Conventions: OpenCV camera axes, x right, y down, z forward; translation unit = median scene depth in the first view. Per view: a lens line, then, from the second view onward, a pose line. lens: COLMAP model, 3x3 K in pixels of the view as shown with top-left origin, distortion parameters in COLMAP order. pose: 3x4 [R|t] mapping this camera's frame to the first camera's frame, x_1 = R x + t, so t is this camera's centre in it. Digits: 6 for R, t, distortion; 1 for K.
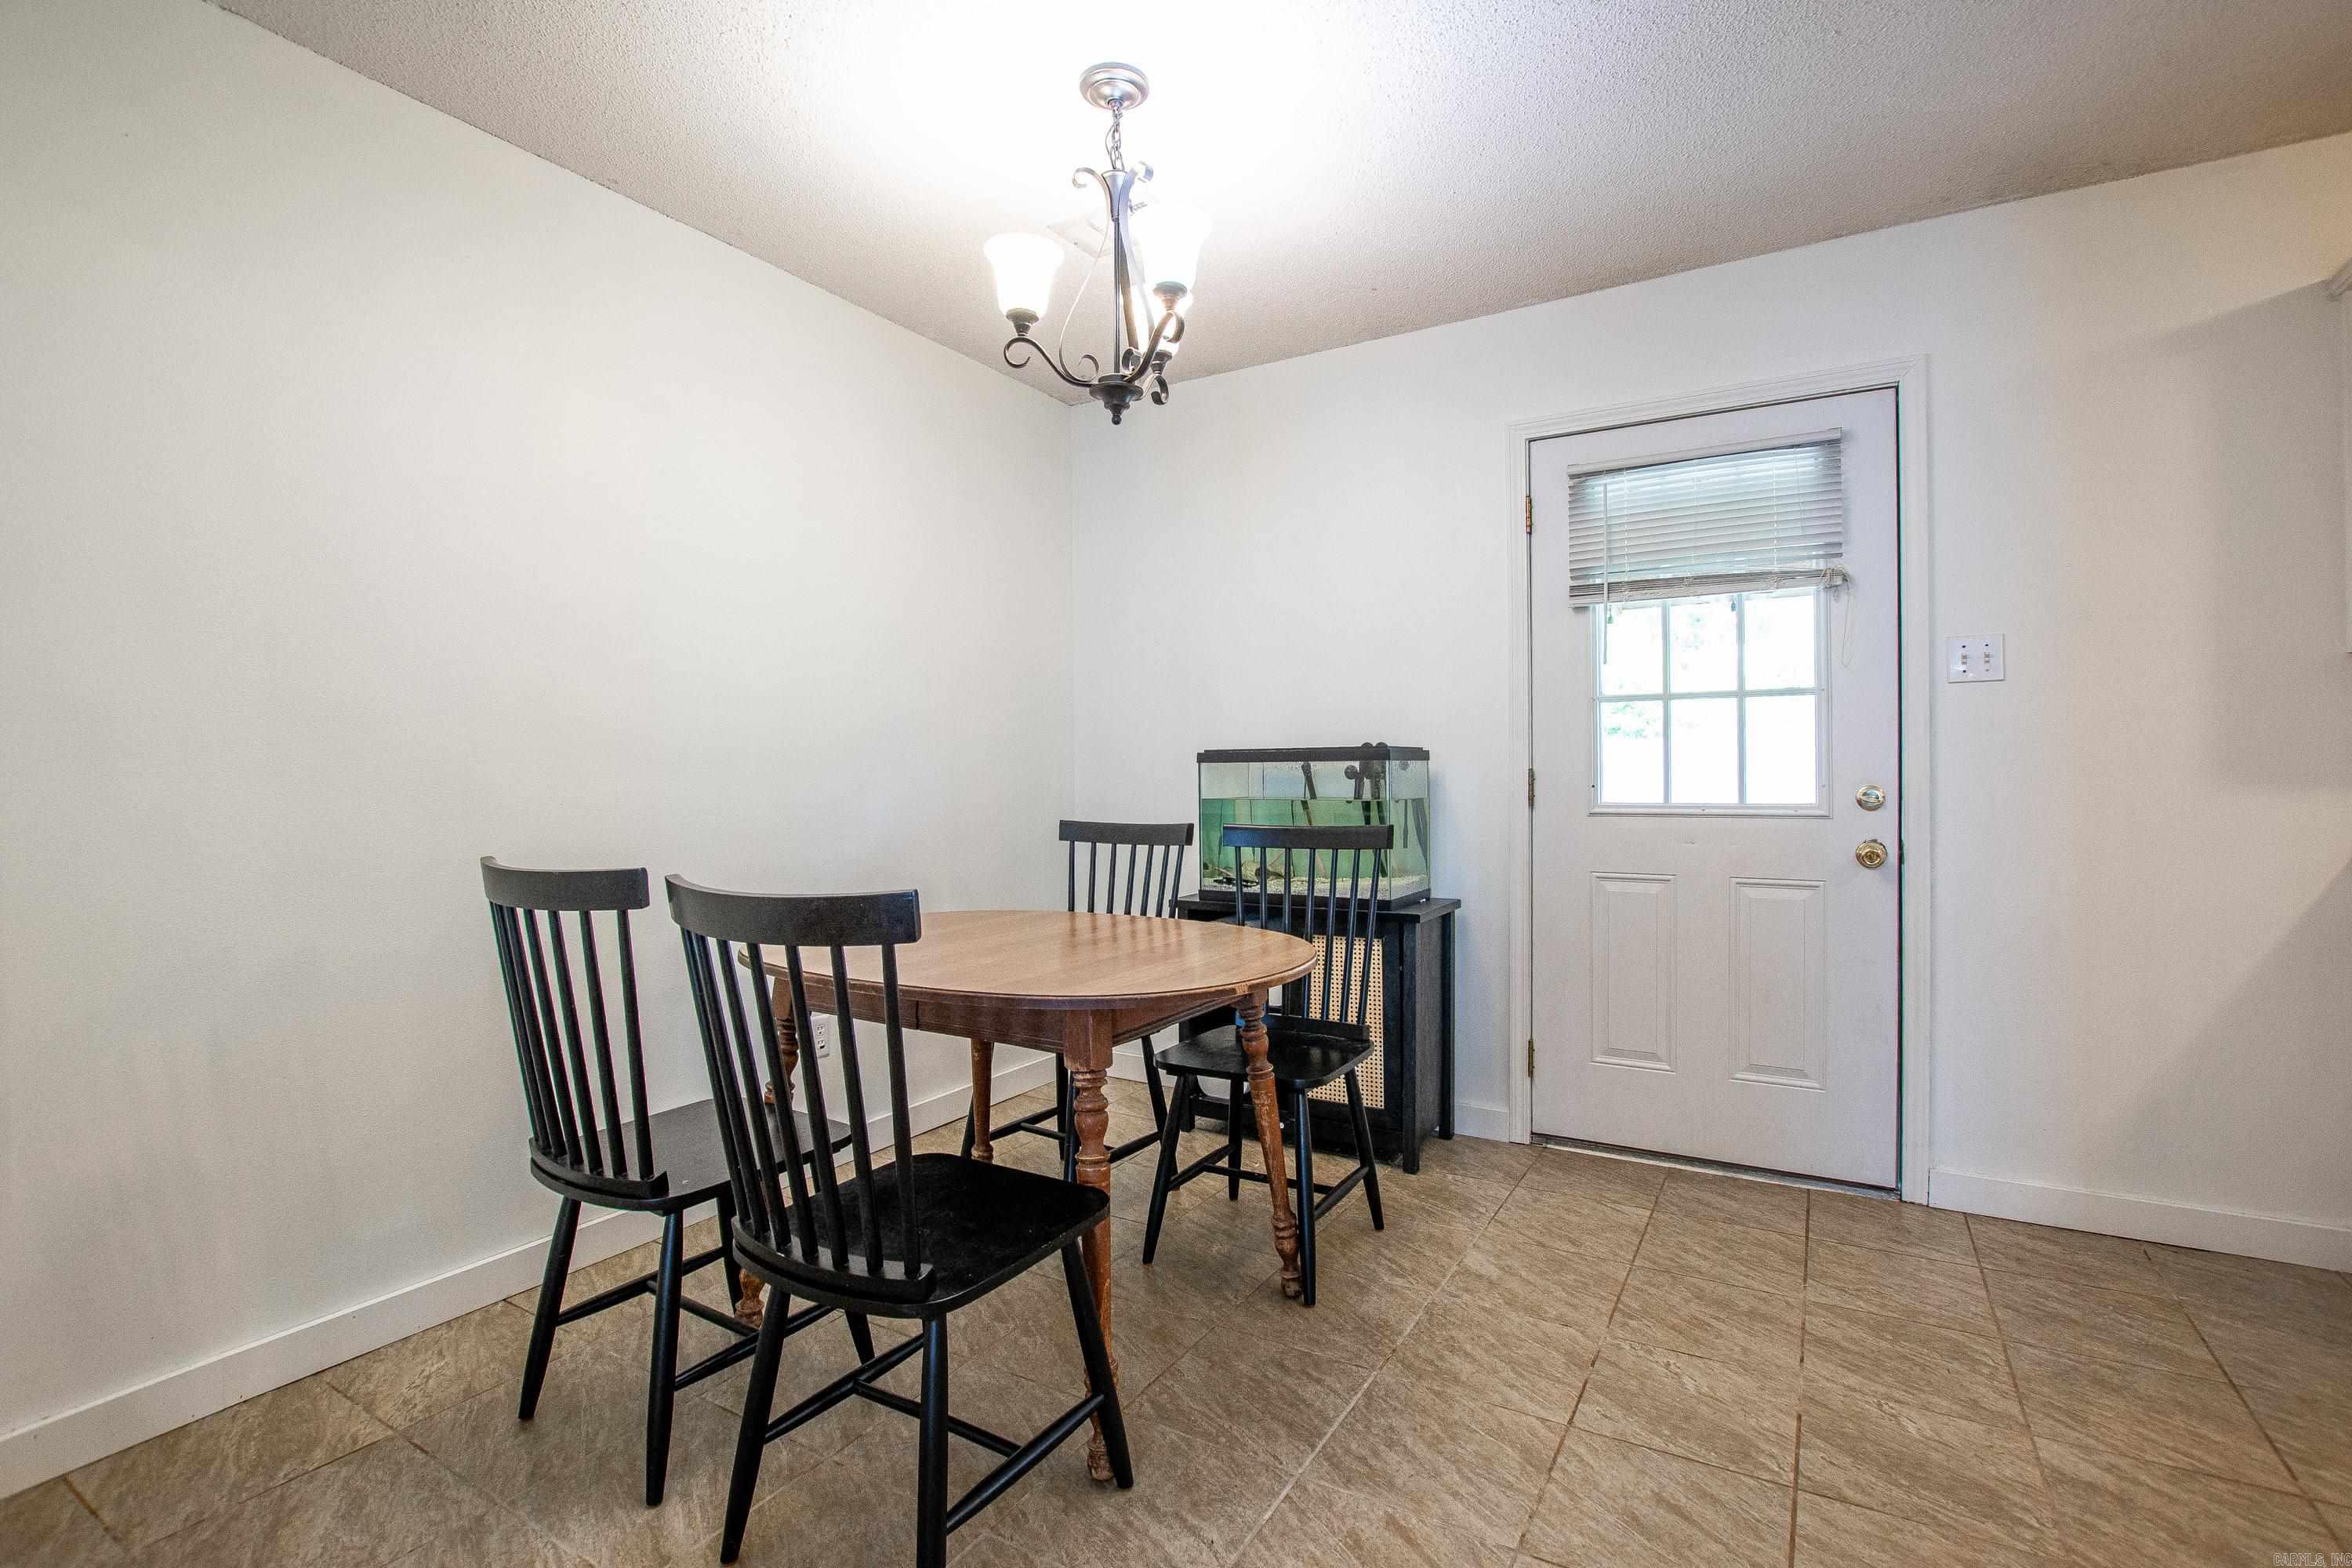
lens RADIAL K [[1073.4, 0, 1191.4], [0, 1073.4, 776.3], [0, 0, 1]] dist [-0.038041, 0.006585]
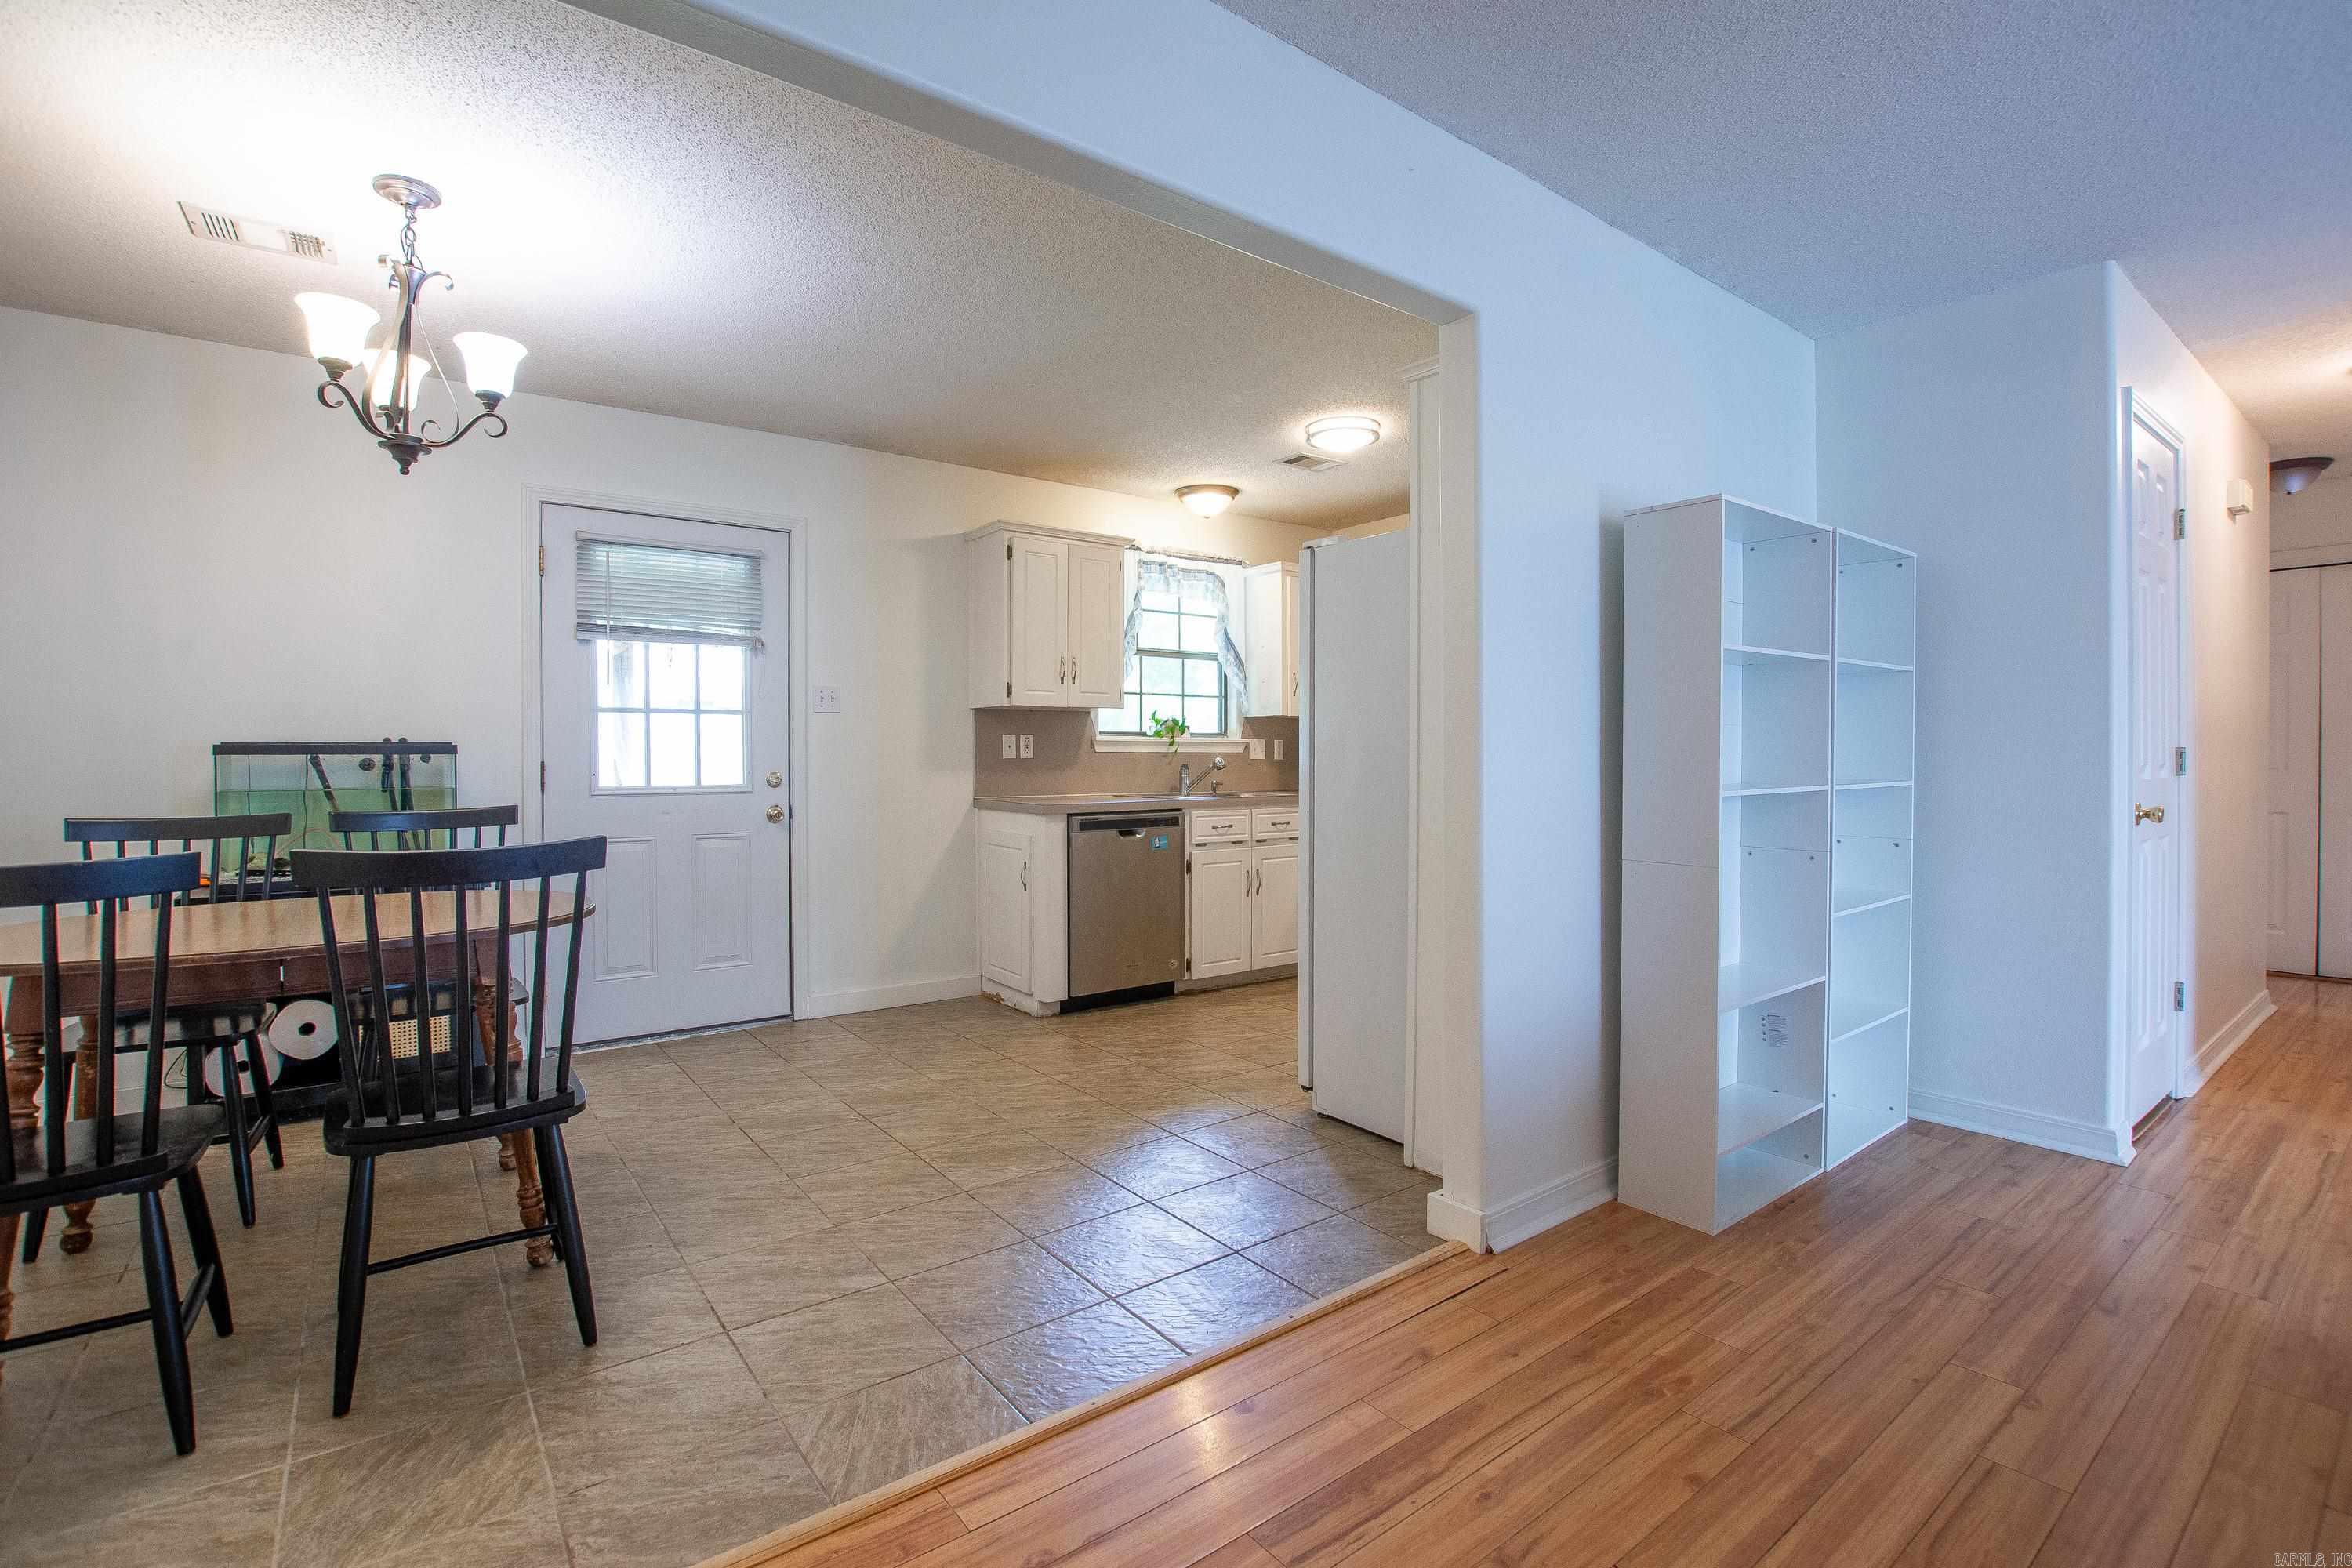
lens RADIAL K [[1066.5, 0, 1166.5], [0, 1066.5, 769.1], [0, 0, 1]] dist [-0.028543, 0.000591]
pose [[0.379864, -0.004669, 0.925031, -0.621541], [0.005190, 0.999982, 0.002916, 0.001985], [-0.925028, 0.003693, 0.379881, -0.178488]]
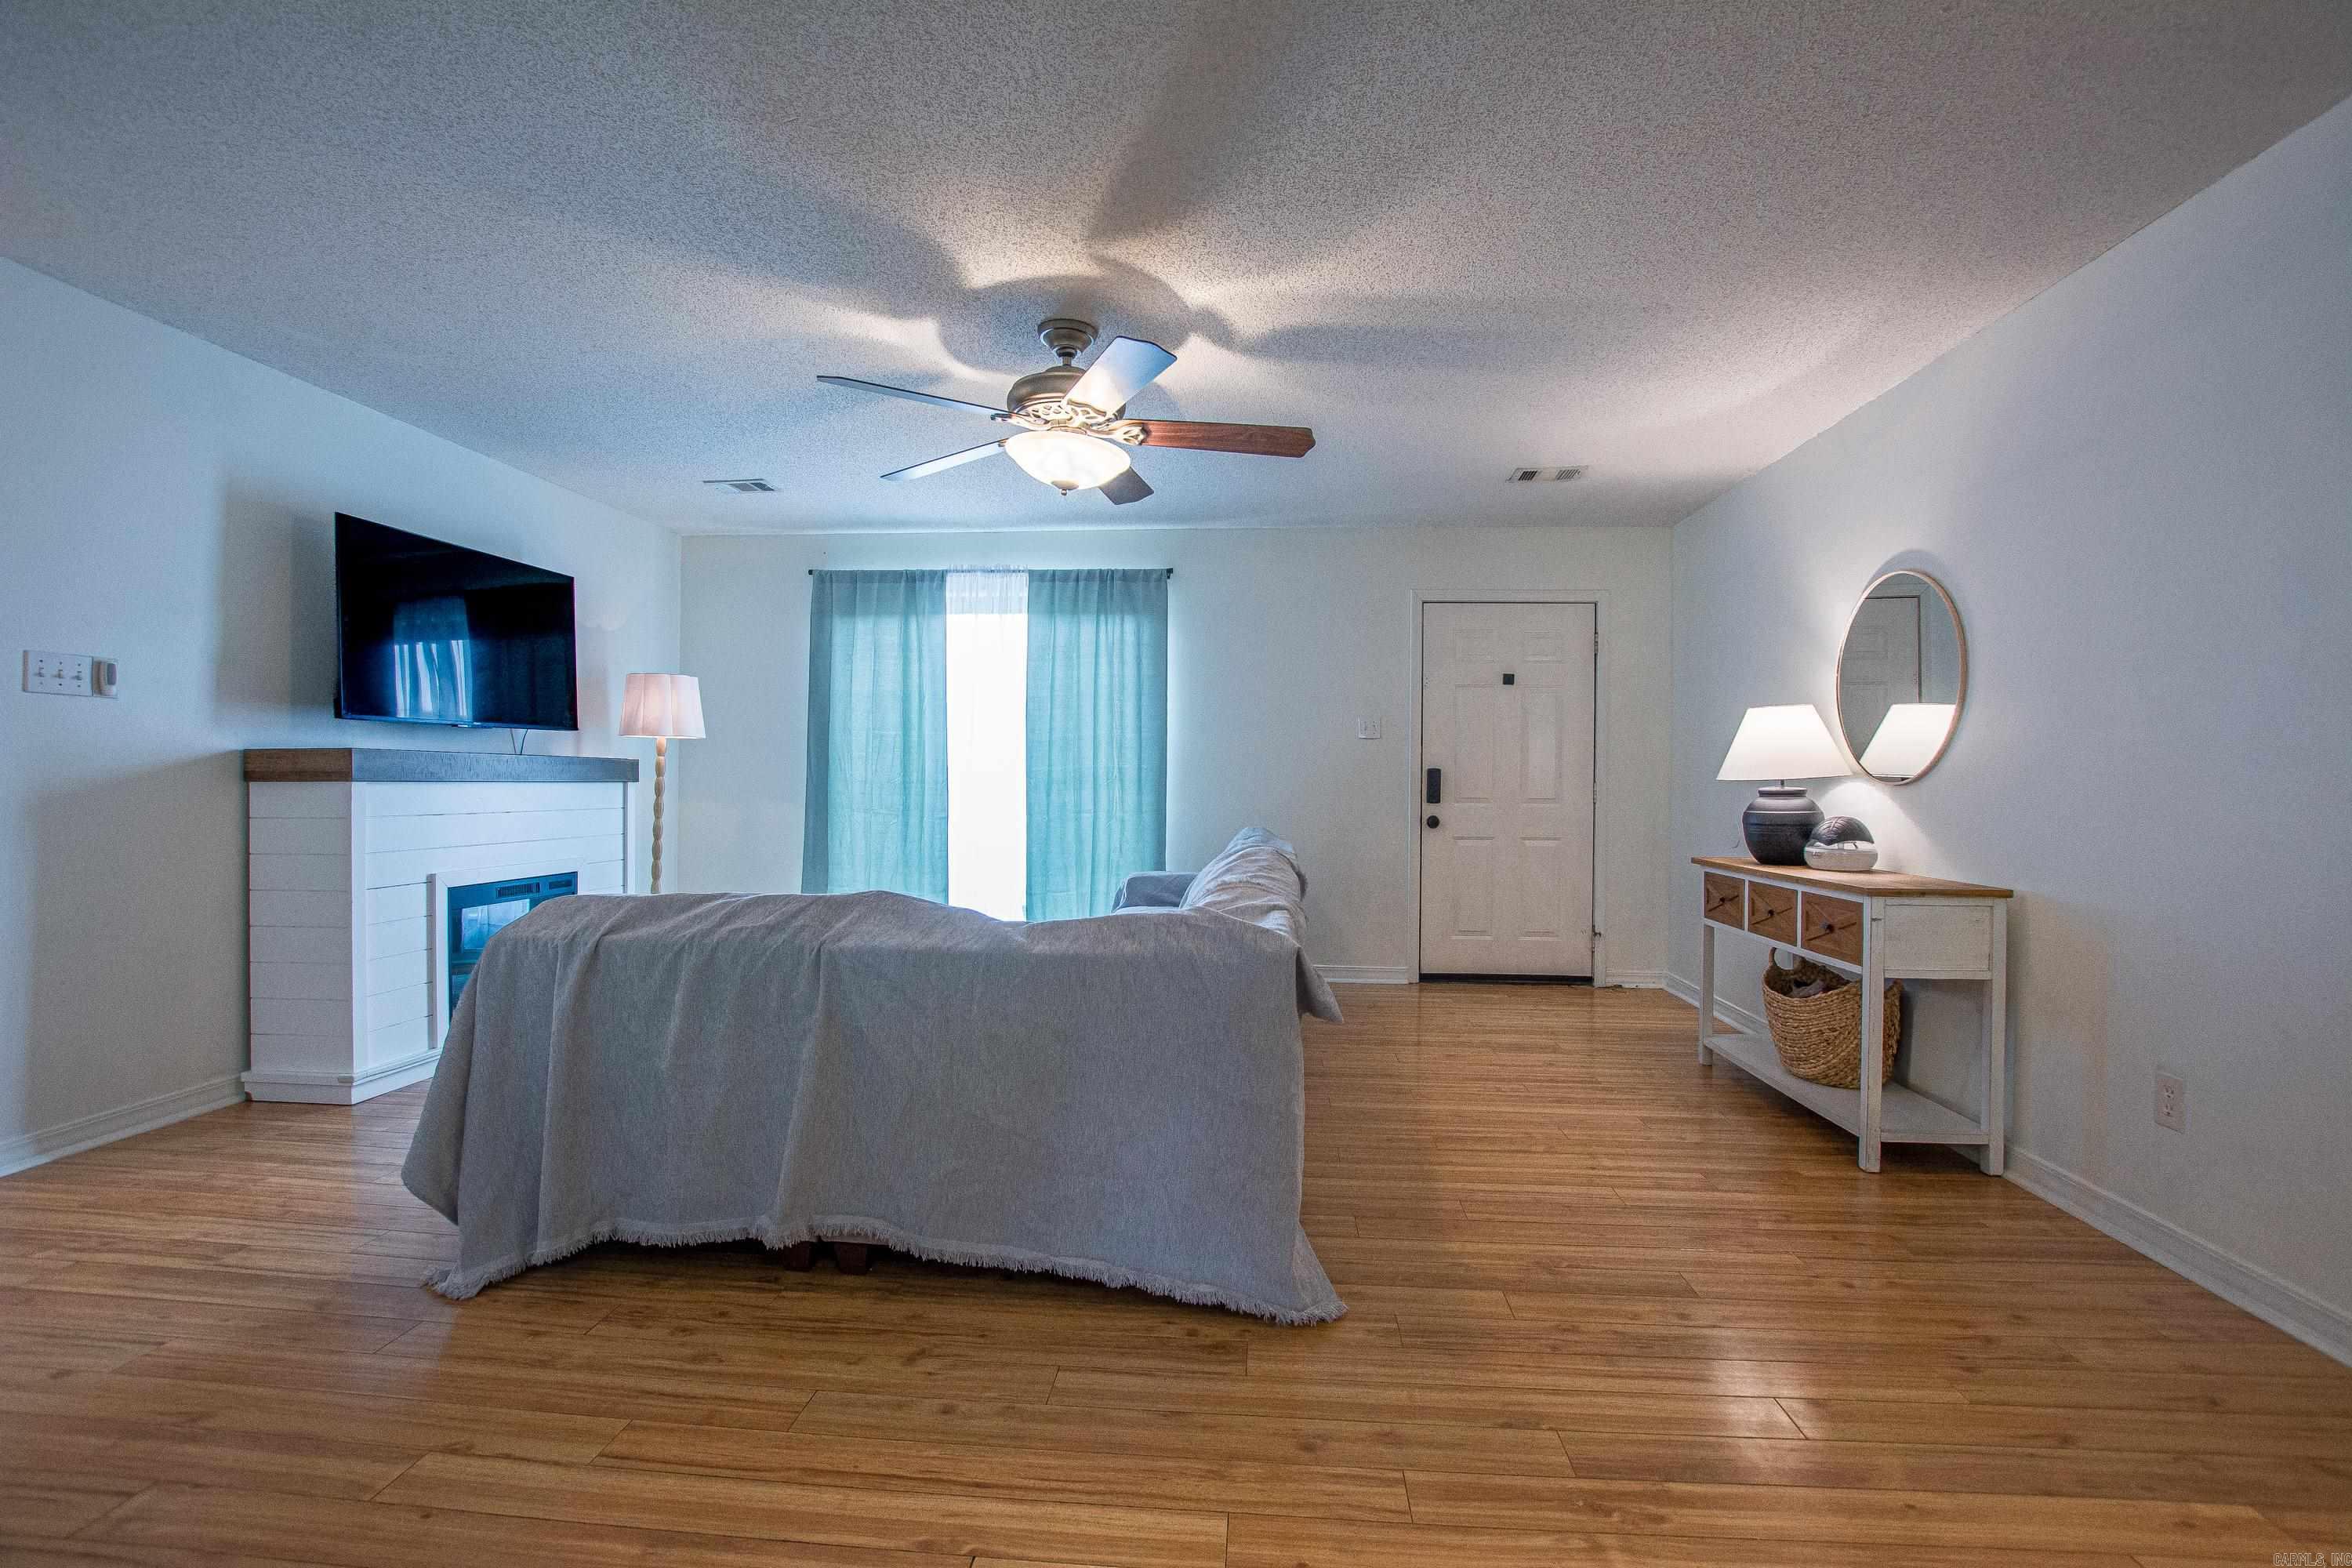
lens RADIAL K [[1036.8, 0, 1189.7], [0, 1036.8, 778.7], [0, 0, 1]] dist [-0.034372, 0.004533]
pose [[-0.898826, -0.002297, -0.438299, 0.040166], [-0.007205, 0.999929, 0.009535, -0.002642], [0.438246, 0.011728, -0.898778, 0.282202]]
